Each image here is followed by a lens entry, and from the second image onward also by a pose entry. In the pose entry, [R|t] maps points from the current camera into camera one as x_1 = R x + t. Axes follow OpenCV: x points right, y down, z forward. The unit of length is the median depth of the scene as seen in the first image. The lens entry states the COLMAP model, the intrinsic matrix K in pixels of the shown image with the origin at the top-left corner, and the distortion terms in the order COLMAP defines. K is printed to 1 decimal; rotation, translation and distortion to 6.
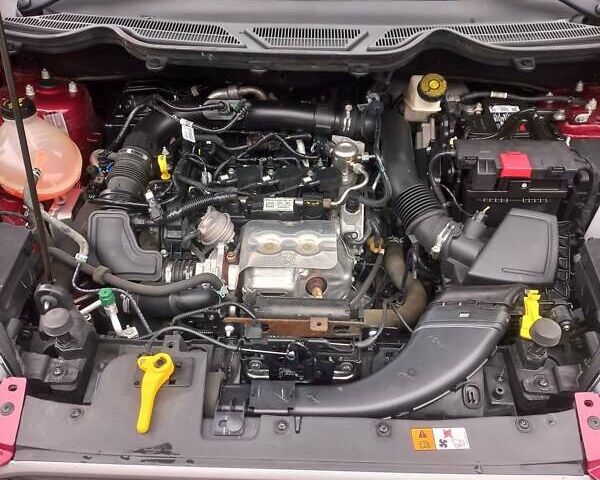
lens RADIAL K [[568.7, 0, 300.0], [0, 568.7, 240.0], [0, 0, 1]] dist [0.099264, -0.132906]
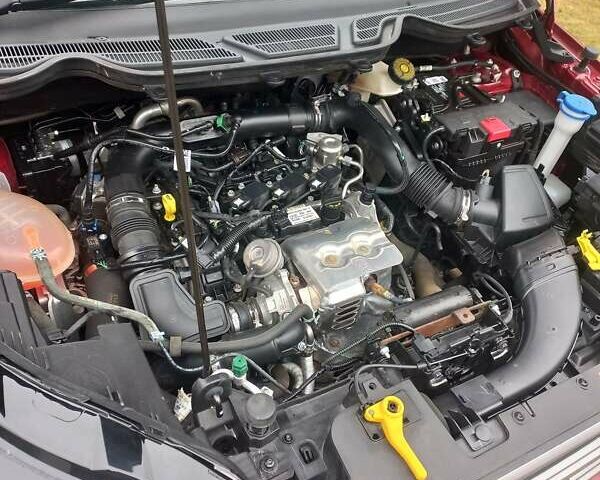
lens RADIAL K [[568.7, 0, 300.0], [0, 568.7, 240.0], [0, 0, 1]] dist [0.099264, -0.132906]
pose [[0.863654, -0.272587, 0.424026, -0.460158], [0.250597, 0.962044, 0.108039, -0.126648], [-0.437382, 0.012952, 0.899183, 0.134348]]
